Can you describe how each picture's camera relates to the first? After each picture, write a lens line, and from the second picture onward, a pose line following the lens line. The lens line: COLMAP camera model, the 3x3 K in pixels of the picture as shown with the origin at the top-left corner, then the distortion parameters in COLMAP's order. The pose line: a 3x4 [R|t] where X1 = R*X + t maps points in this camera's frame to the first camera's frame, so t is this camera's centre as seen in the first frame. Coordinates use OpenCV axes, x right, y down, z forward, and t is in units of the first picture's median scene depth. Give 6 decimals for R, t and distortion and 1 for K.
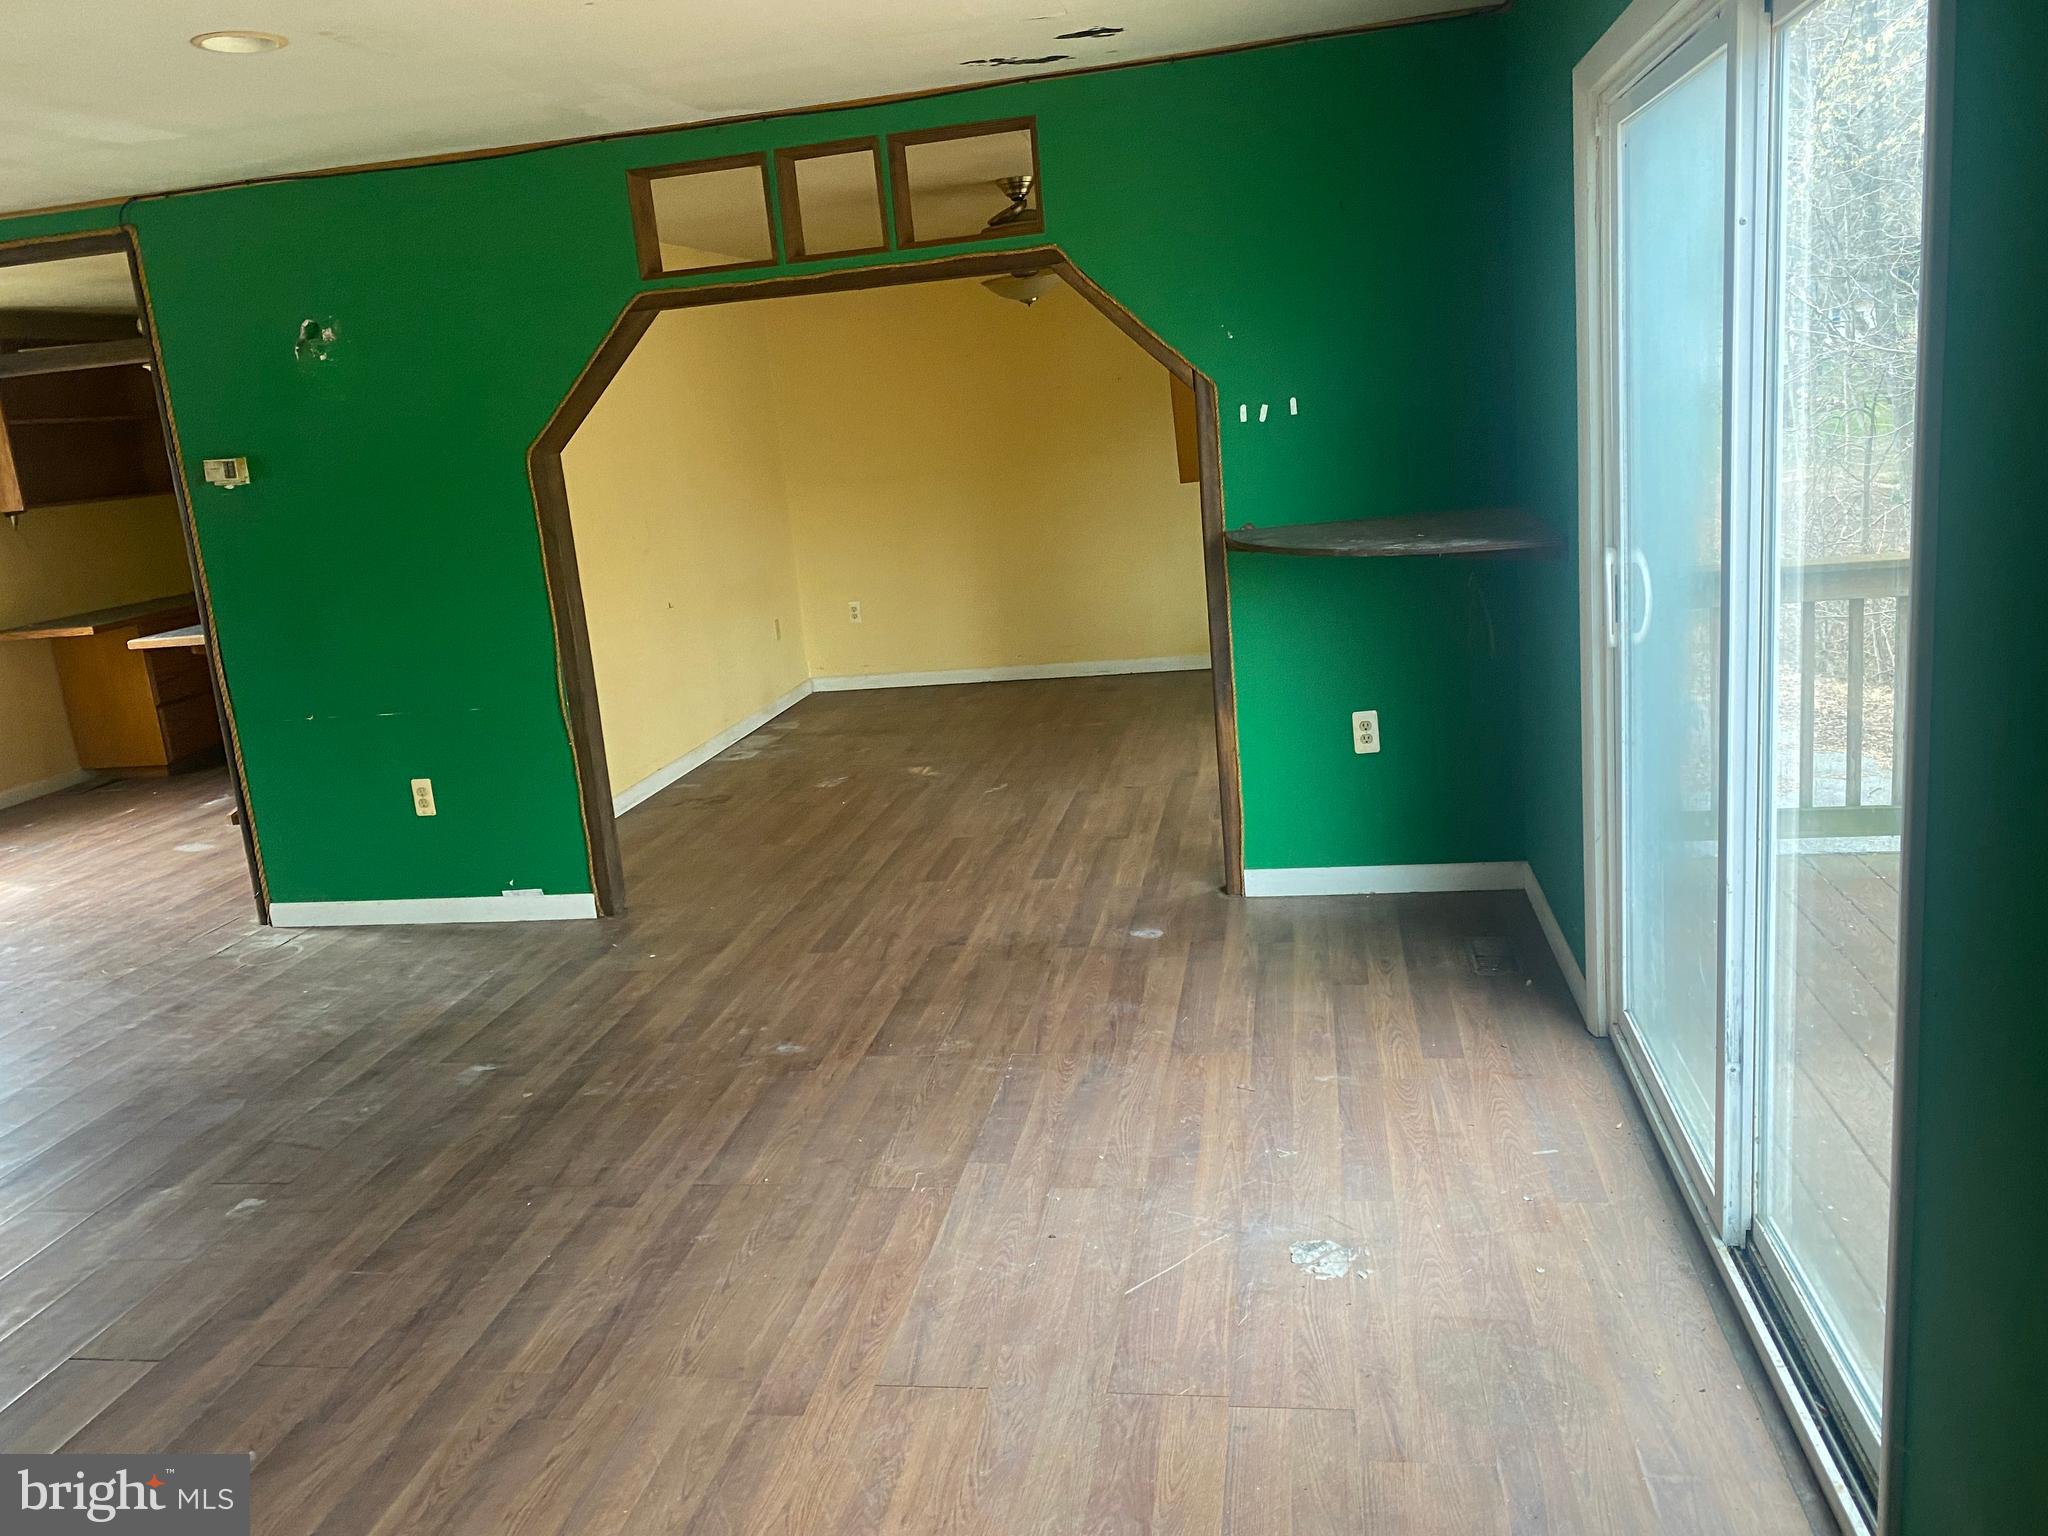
lens RADIAL K [[1541.5, 0, 1074.8], [0, 1541.5, 747.5], [0, 0, 1]] dist [0.032755, -0.010236]
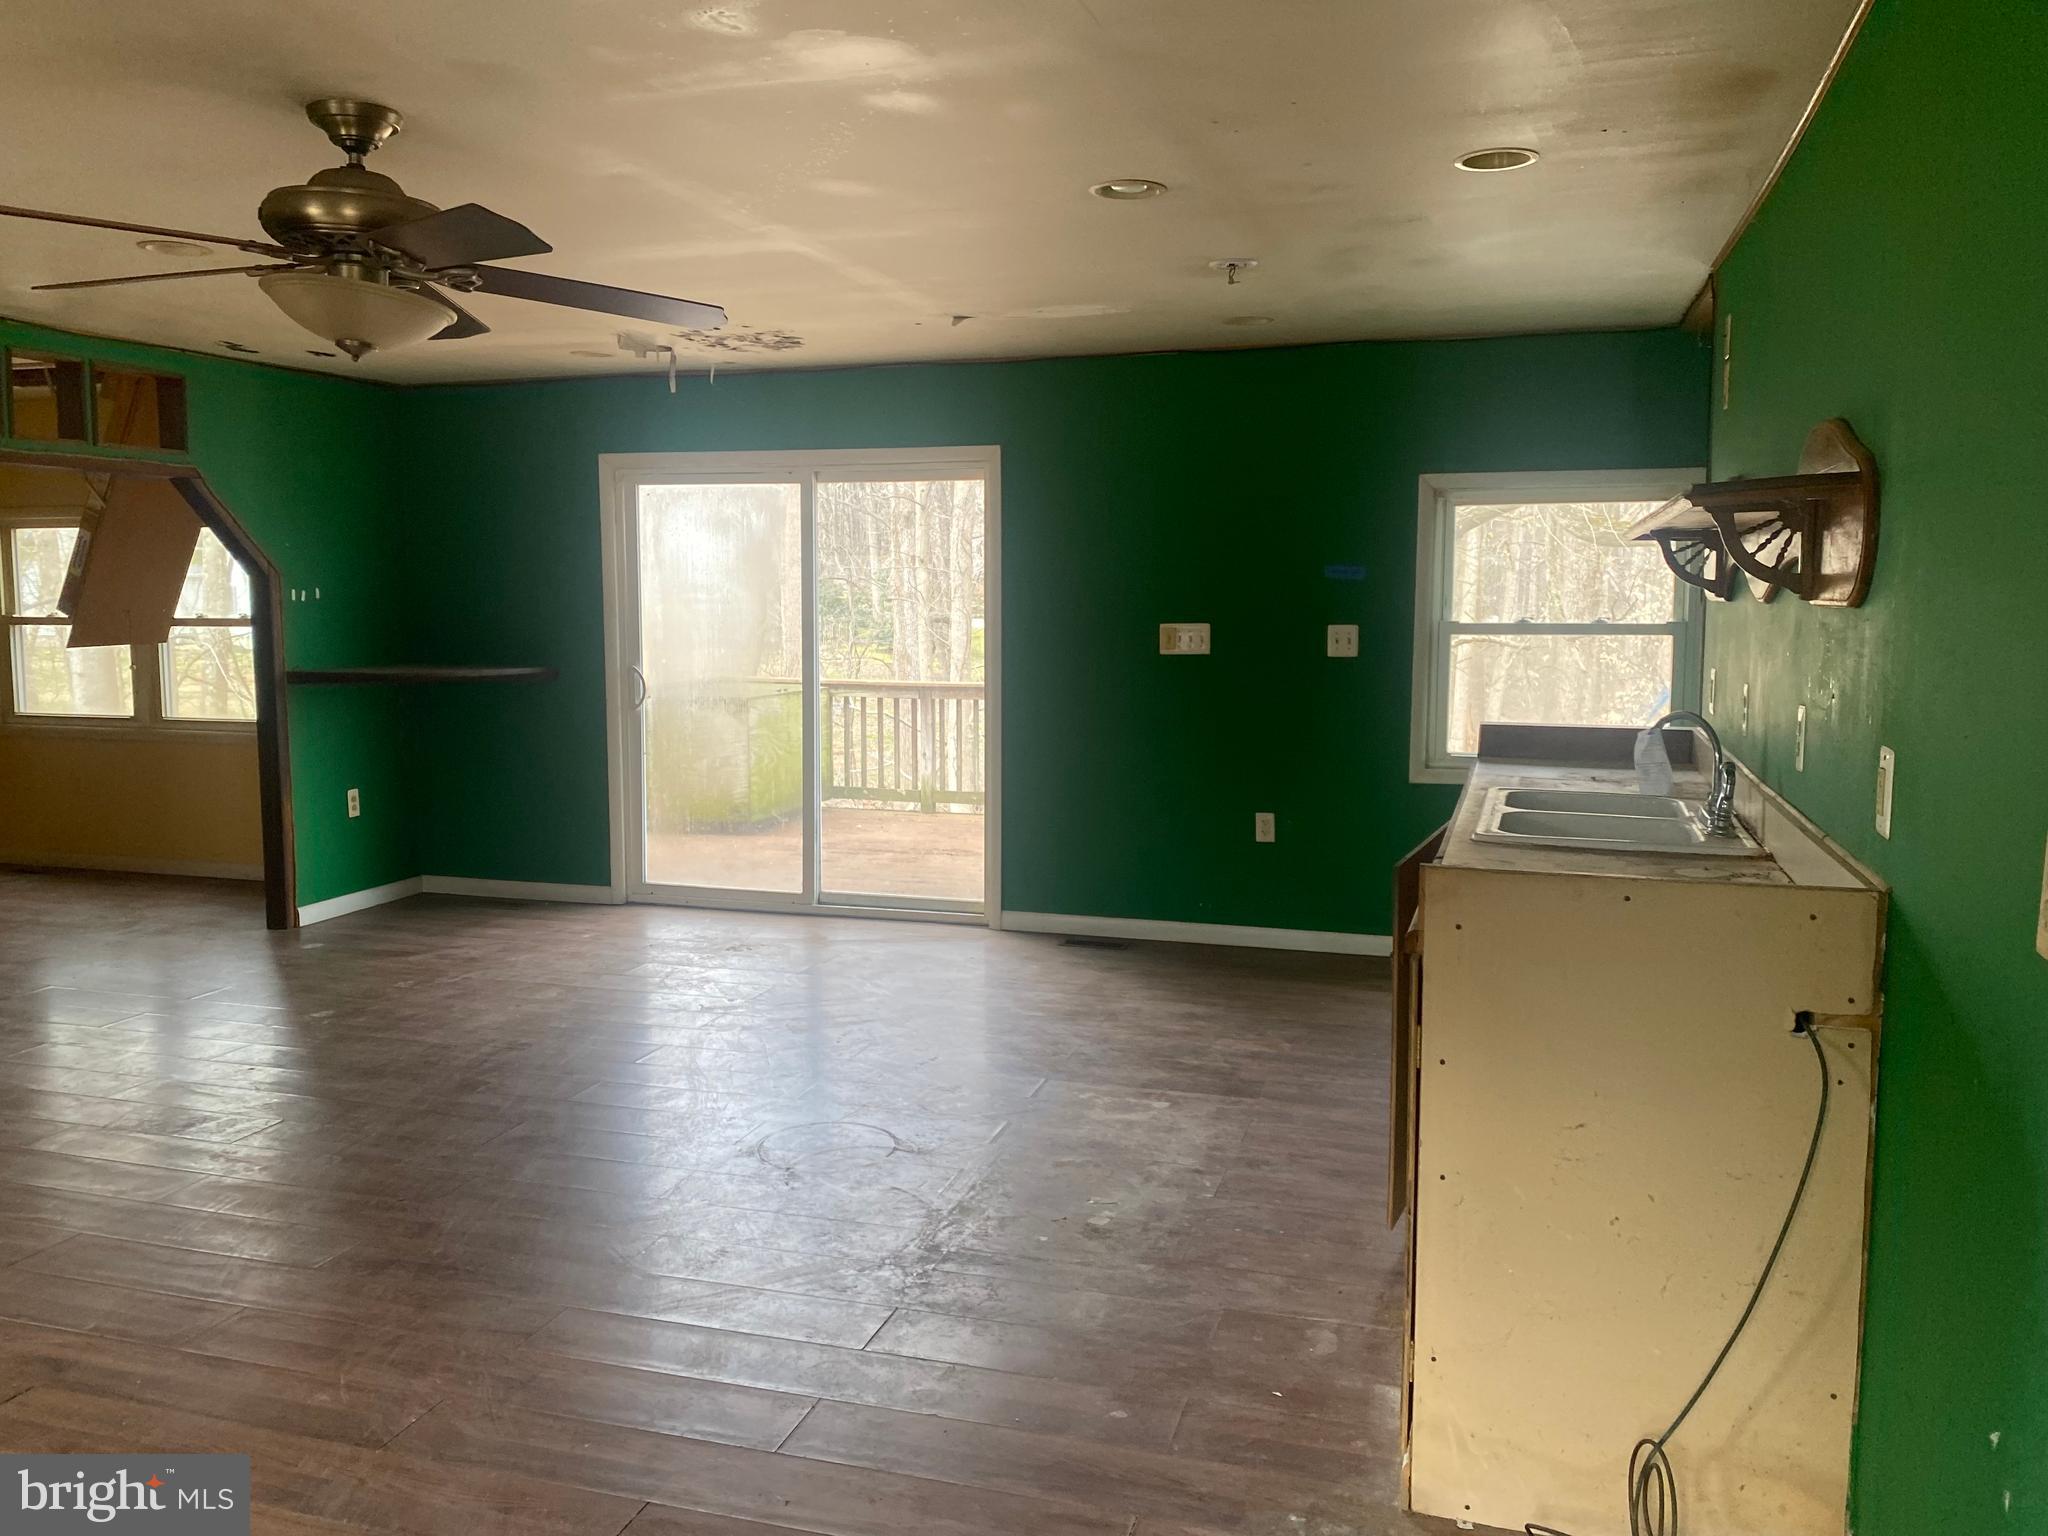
lens RADIAL K [[1552.0, 0, 999.4], [0, 1552.0, 758.8], [0, 0, 1]] dist [0.112223, -0.210213]
pose [[0.114989, -0.009805, 0.993318, -1.306261], [0.210491, 0.977485, -0.014719, 0.106348], [-0.970809, 0.210777, 0.114463, 0.179292]]
